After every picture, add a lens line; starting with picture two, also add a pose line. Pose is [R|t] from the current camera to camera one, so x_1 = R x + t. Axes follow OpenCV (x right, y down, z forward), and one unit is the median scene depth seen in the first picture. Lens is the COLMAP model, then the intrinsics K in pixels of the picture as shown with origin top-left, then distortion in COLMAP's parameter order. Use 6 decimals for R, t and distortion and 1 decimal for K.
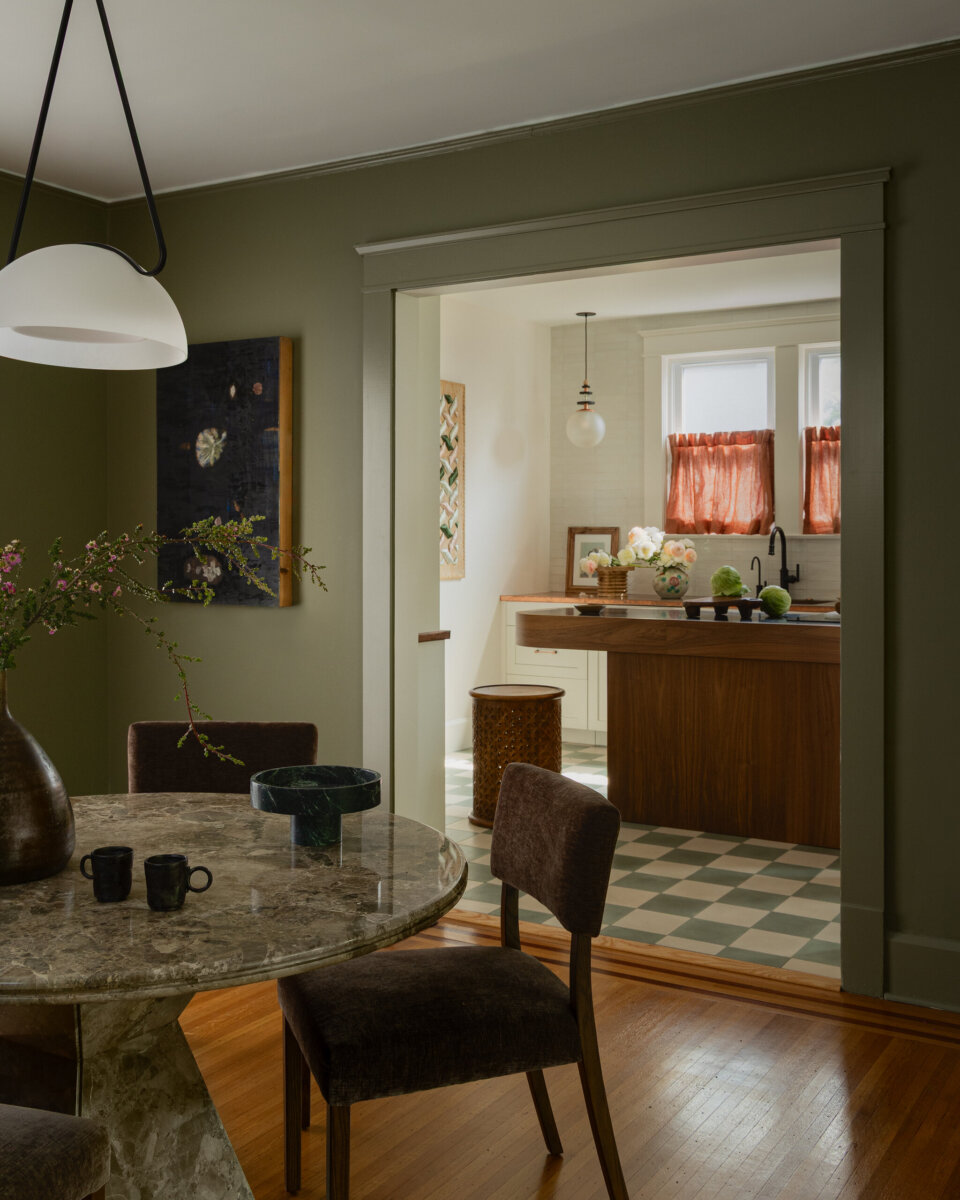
lens RADIAL K [[1307.3, 0, 478.7], [0, 1307.3, 597.9], [0, 0, 1]] dist [0.021653, 0.000000]
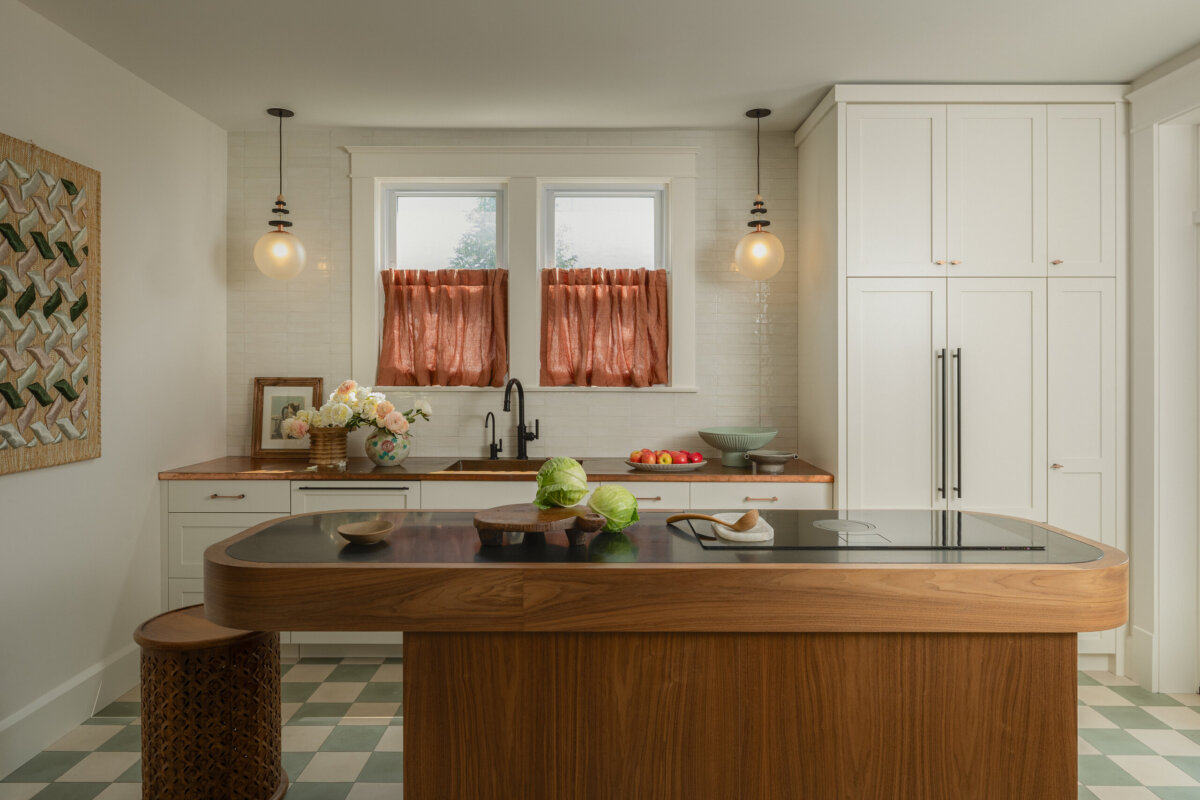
lens RADIAL K [[777.5, 0, 596.8], [0, 777.5, 378.7], [0, 0, 1]] dist [-0.003590, 0.002148]
pose [[0.857332, -0.005941, 0.514730, 0.002572], [0.022598, 0.999404, -0.026105, -0.038388], [-0.514268, 0.034013, 0.856955, 0.509119]]
